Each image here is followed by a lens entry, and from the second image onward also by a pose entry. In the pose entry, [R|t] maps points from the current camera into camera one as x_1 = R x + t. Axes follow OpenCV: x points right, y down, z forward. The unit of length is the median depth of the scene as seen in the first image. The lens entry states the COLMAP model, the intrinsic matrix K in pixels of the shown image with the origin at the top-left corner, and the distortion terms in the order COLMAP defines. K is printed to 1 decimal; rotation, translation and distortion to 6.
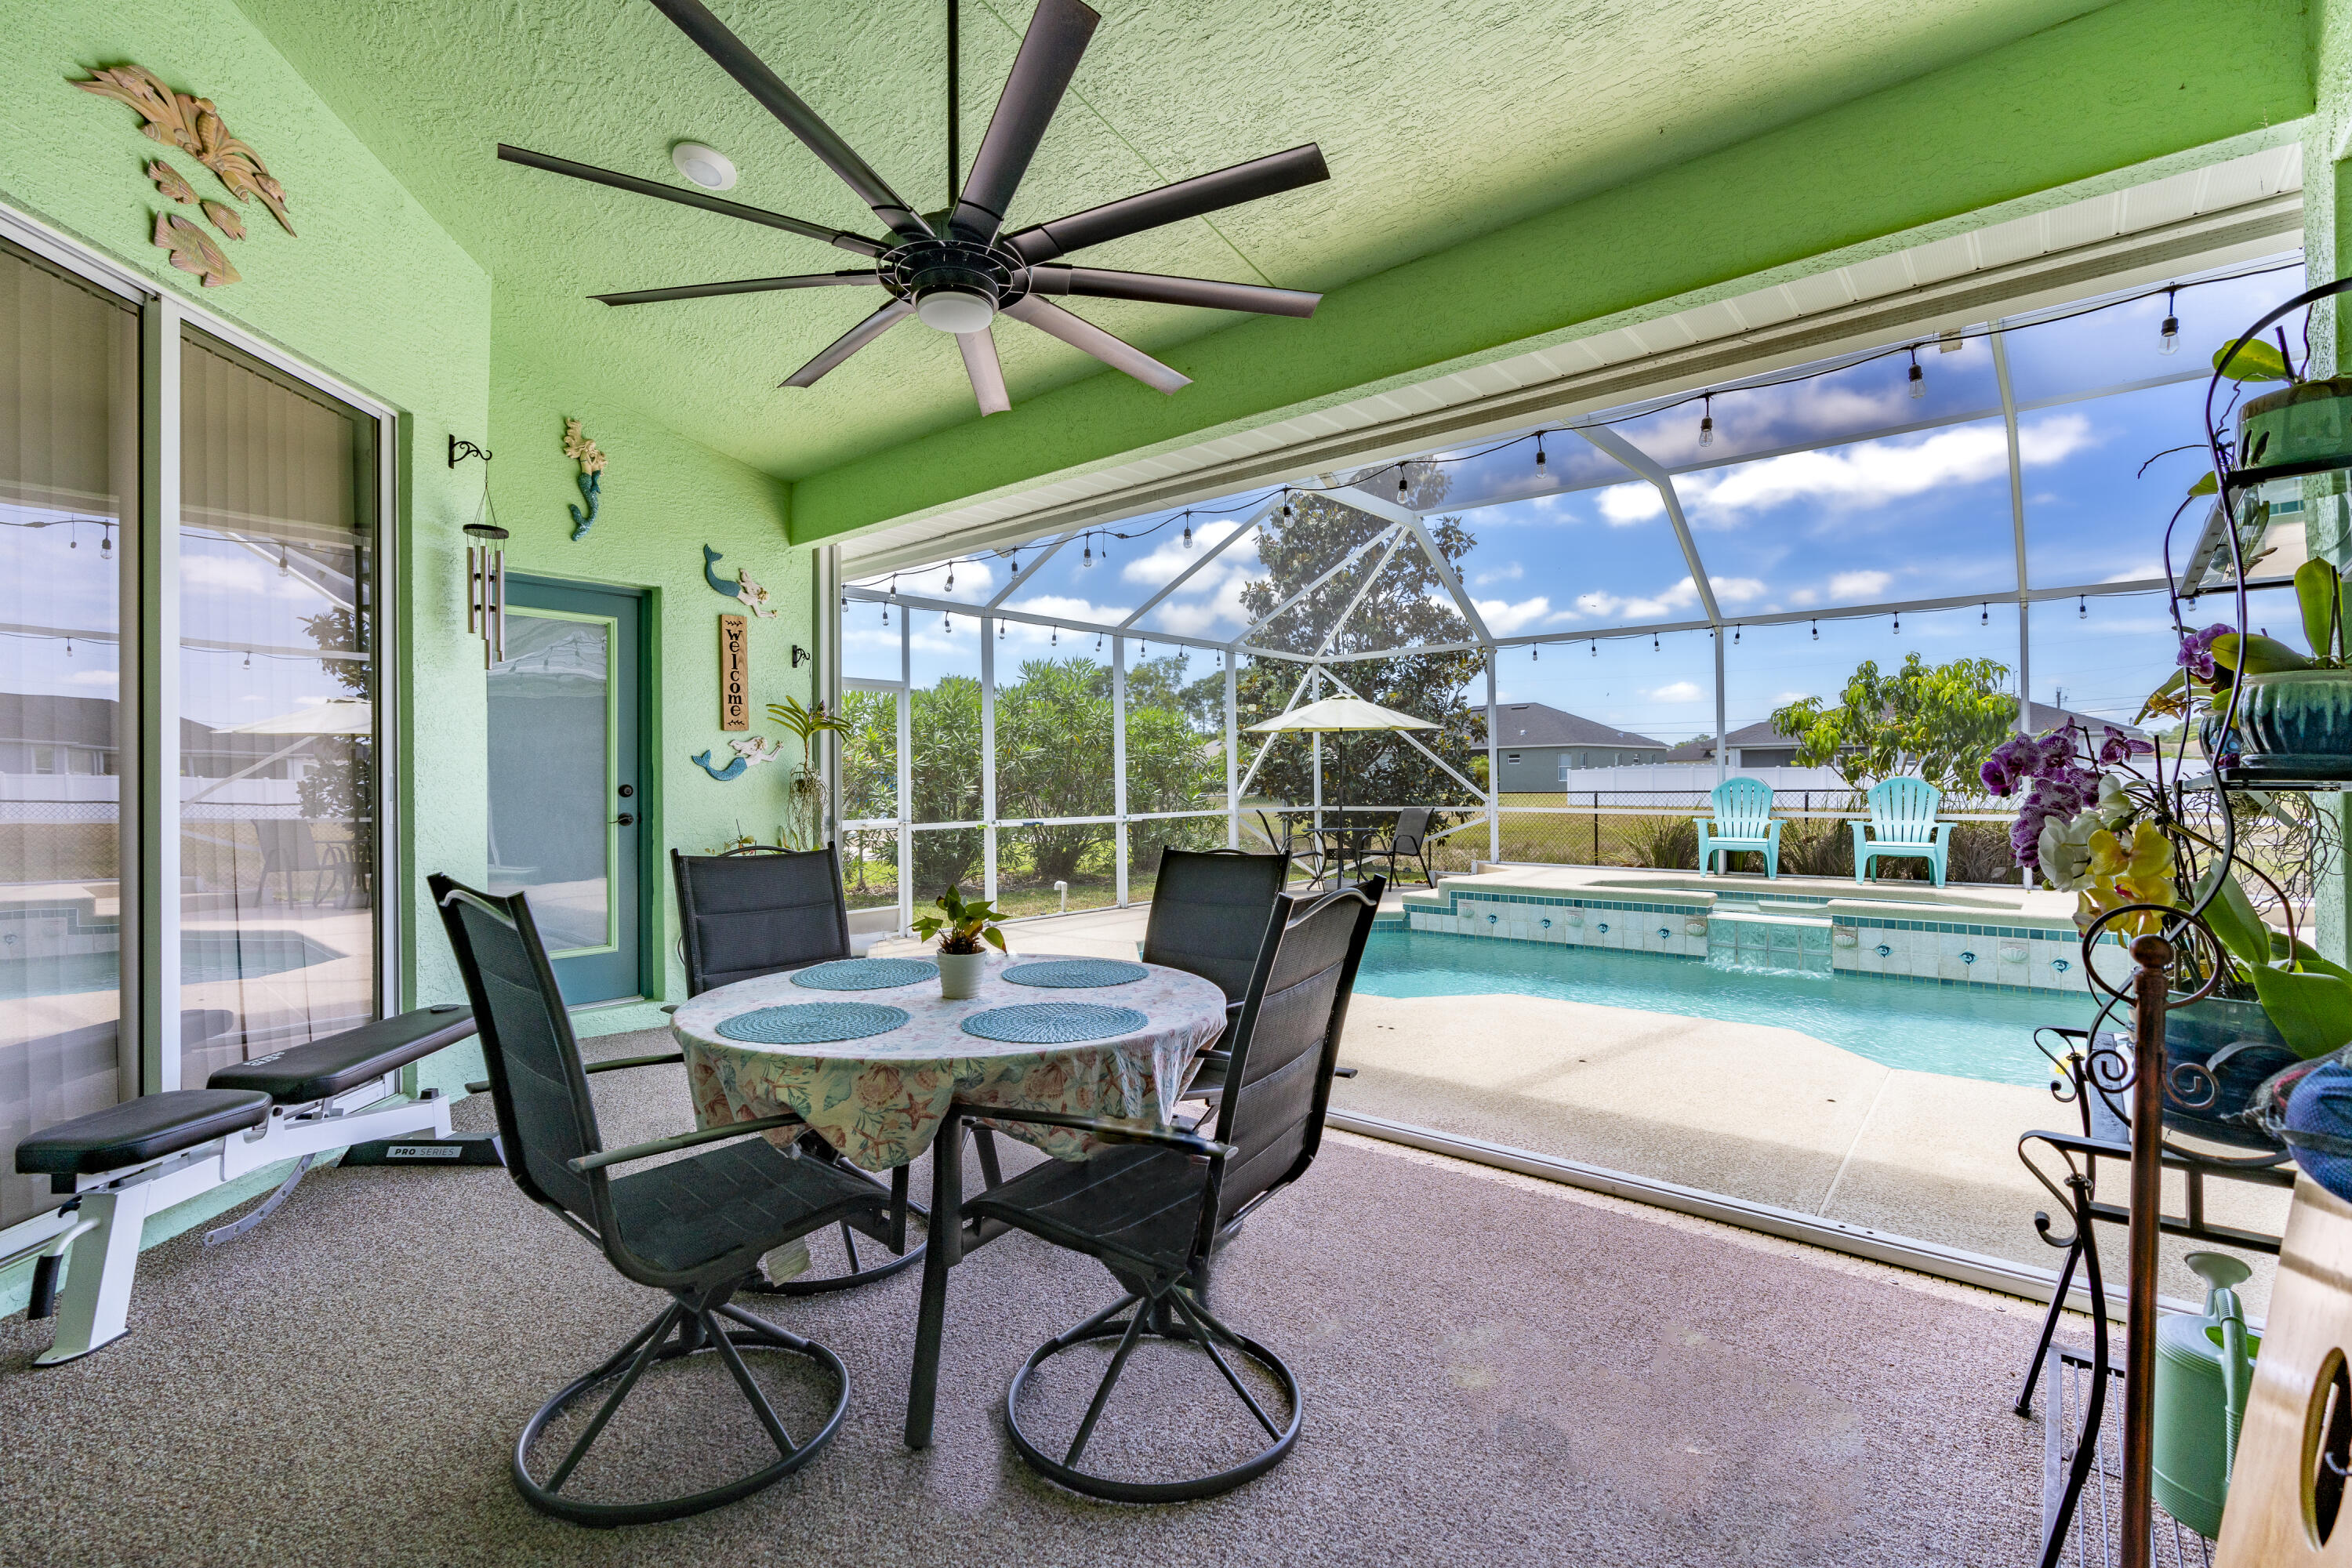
lens RADIAL K [[1063.1, 0, 1176.0], [0, 1063.1, 784.0], [0, 0, 1]] dist [-0.008900, 0.000317]
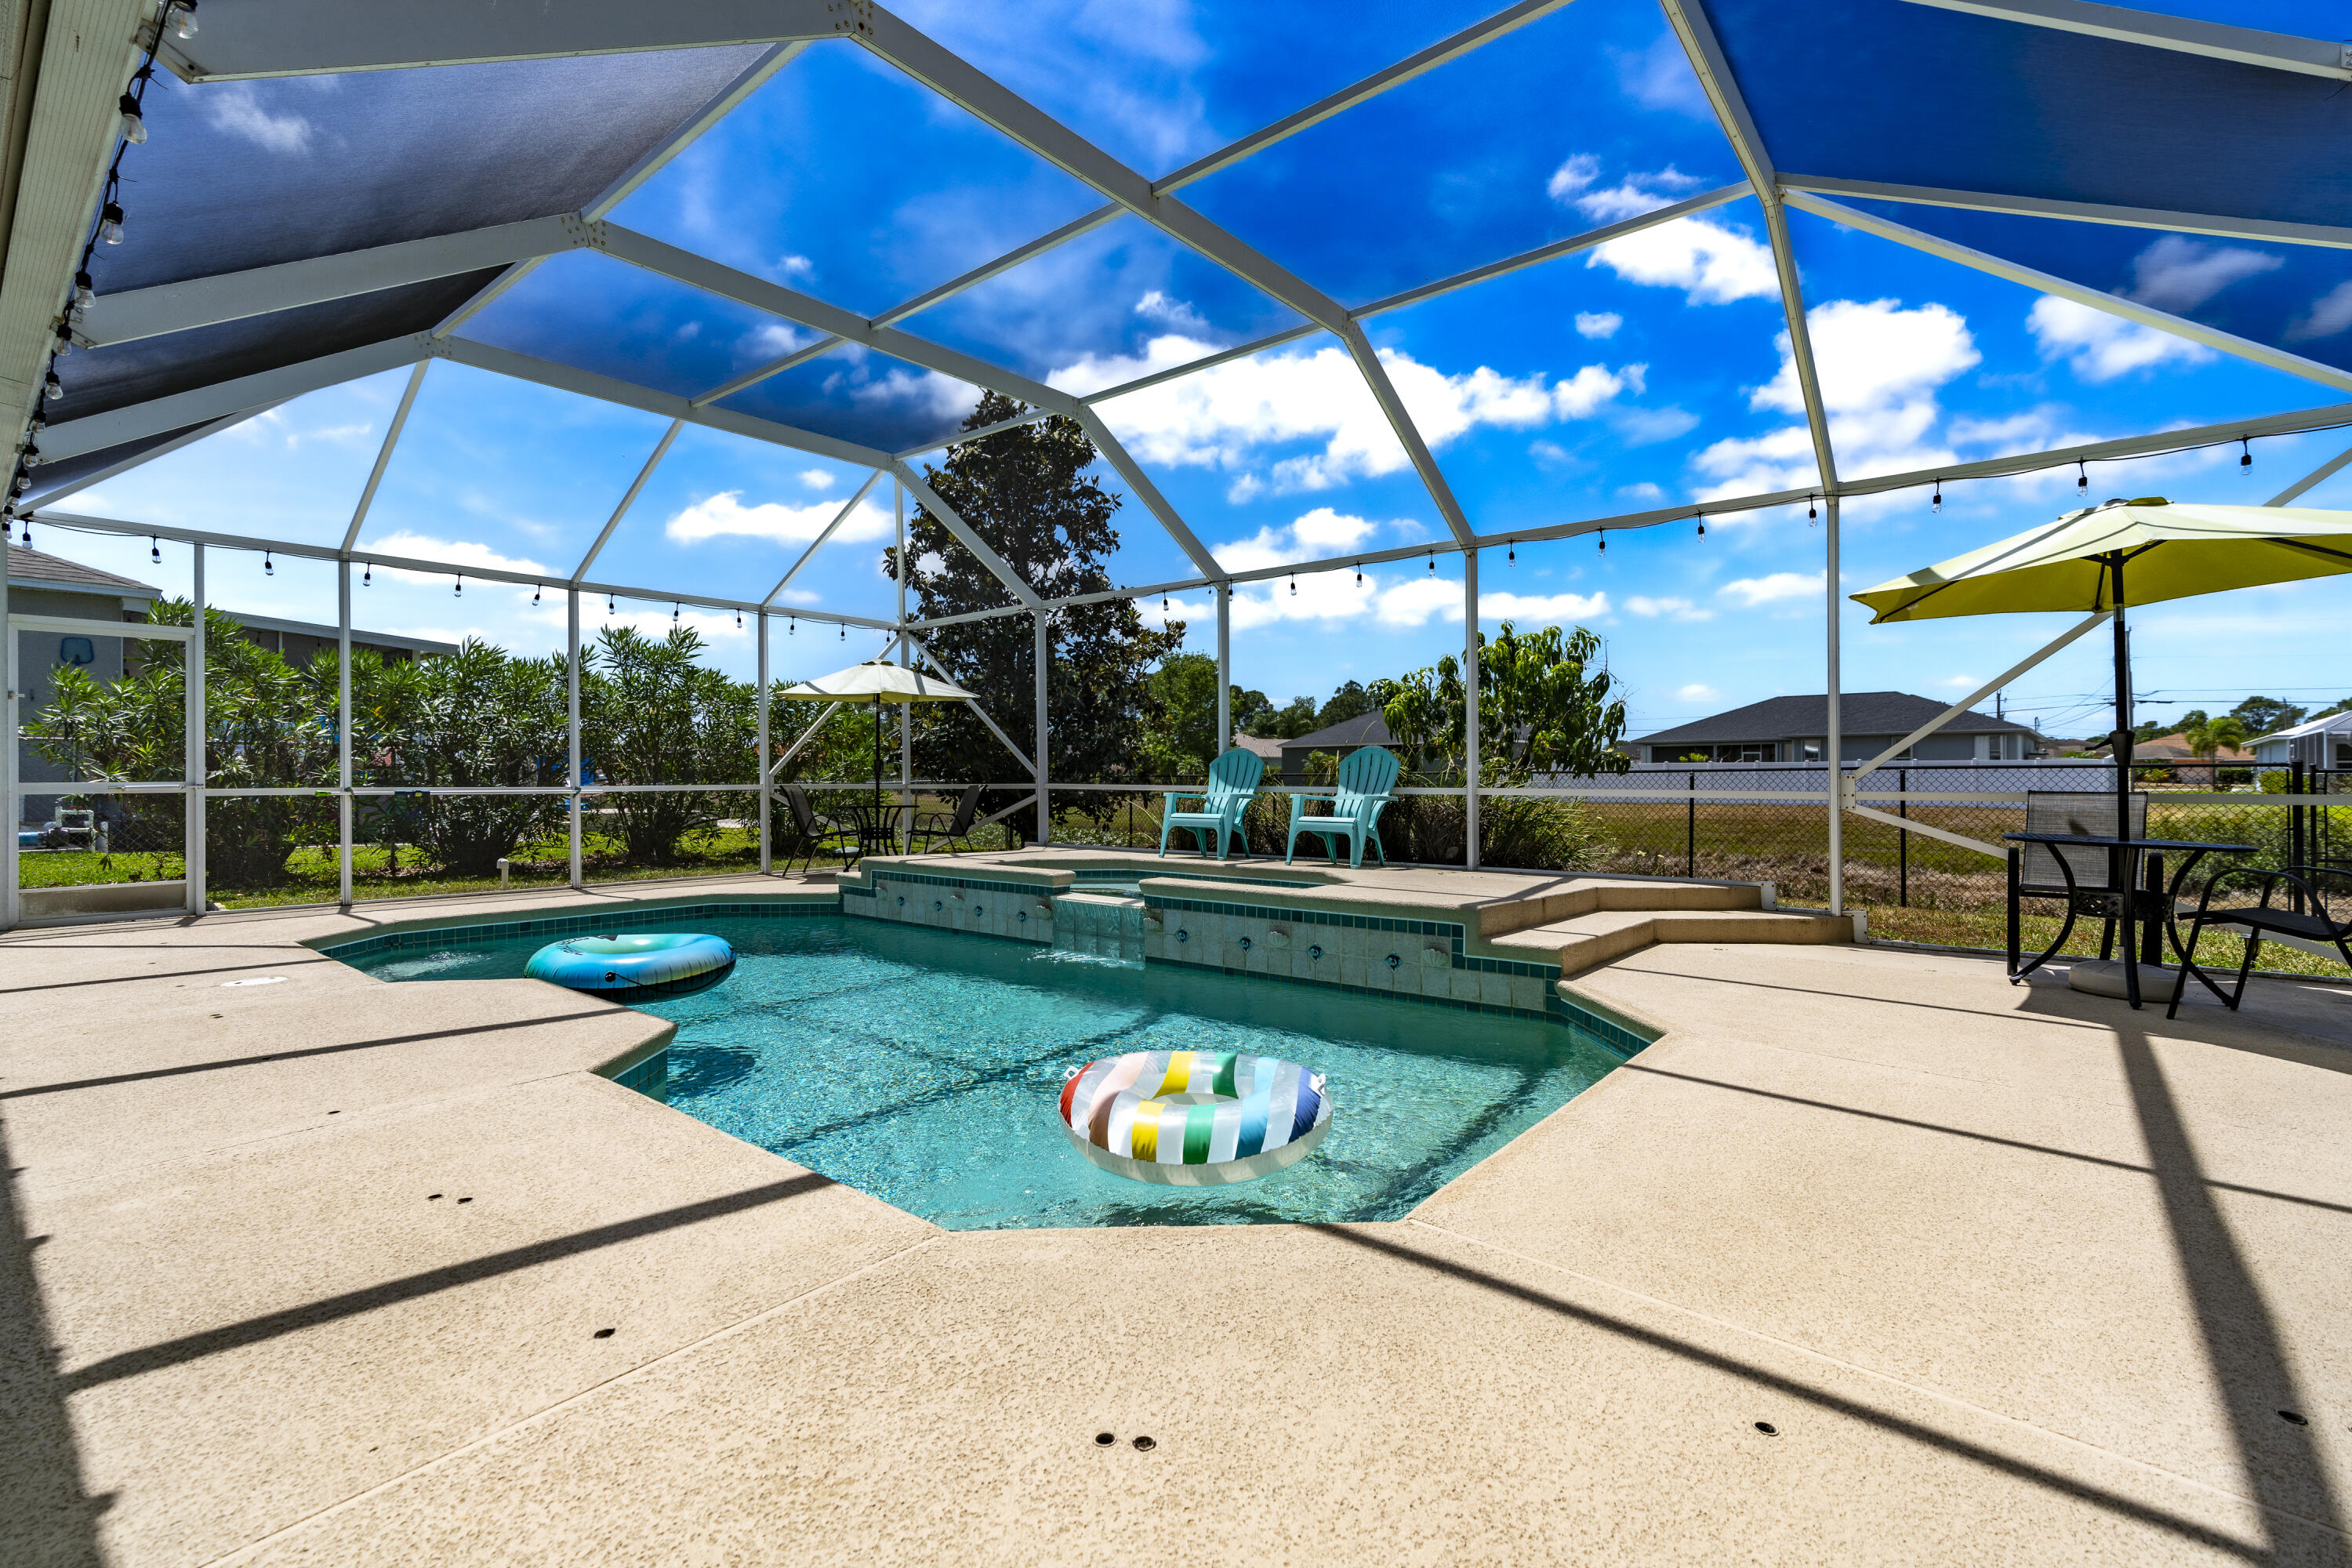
lens RADIAL K [[1032.2, 0, 1176.0], [0, 1032.2, 784.0], [0, 0, 1]] dist [-0.006703, 0.000373]
pose [[0.999375, 0.002507, 0.035249, 0.541854], [-0.002821, 0.999957, 0.008851, 0.021432], [-0.035225, -0.008945, 0.999339, 0.132709]]
